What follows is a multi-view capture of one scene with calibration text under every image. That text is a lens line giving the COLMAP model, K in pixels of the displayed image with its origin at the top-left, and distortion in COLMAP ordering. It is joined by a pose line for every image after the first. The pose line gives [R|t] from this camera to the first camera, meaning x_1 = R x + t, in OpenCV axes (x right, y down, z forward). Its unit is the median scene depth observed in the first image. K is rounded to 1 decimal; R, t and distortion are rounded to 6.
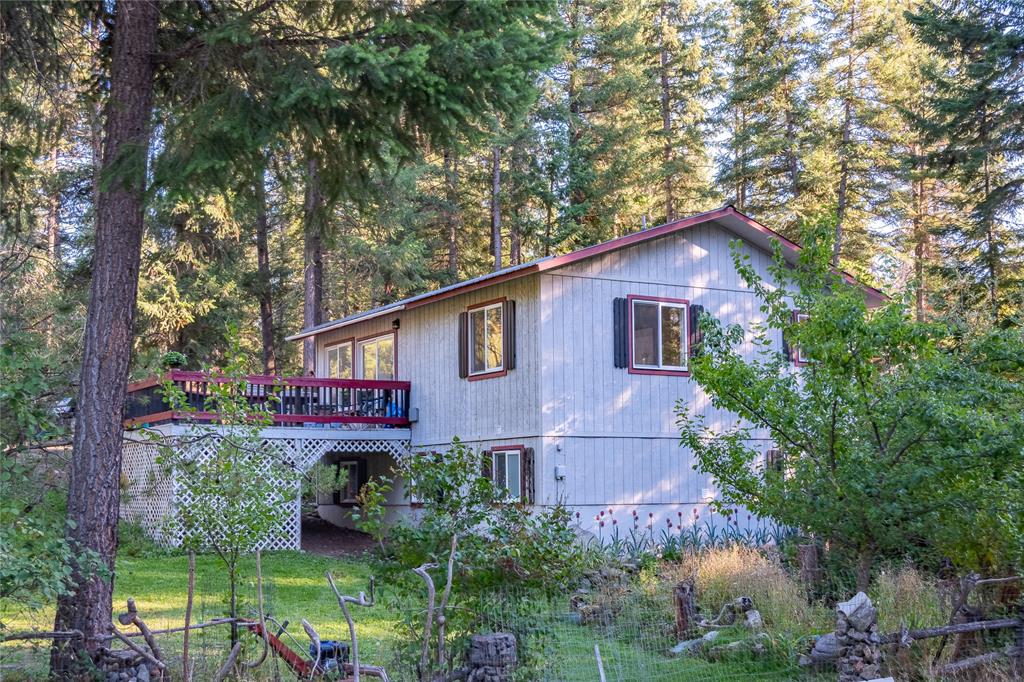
lens RADIAL K [[1251.4, 0, 512.8], [0, 1251.4, 341.1], [0, 0, 1]] dist [0.006390, 0.000000]
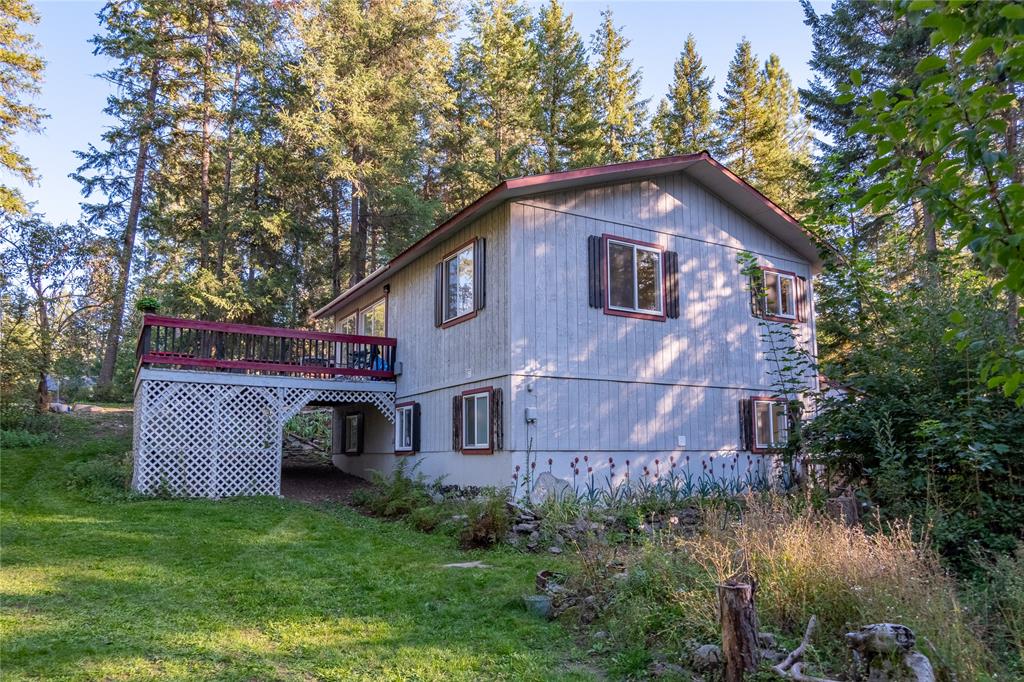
lens RADIAL K [[680.0, 0, 504.7], [0, 680.0, 360.9], [0, 0, 1]] dist [-0.012514, -0.001531]
pose [[0.999696, 0.001668, -0.024591, 0.028342], [-0.002131, 0.999821, -0.018799, 0.068877], [0.024556, 0.018846, 0.999521, 0.460604]]
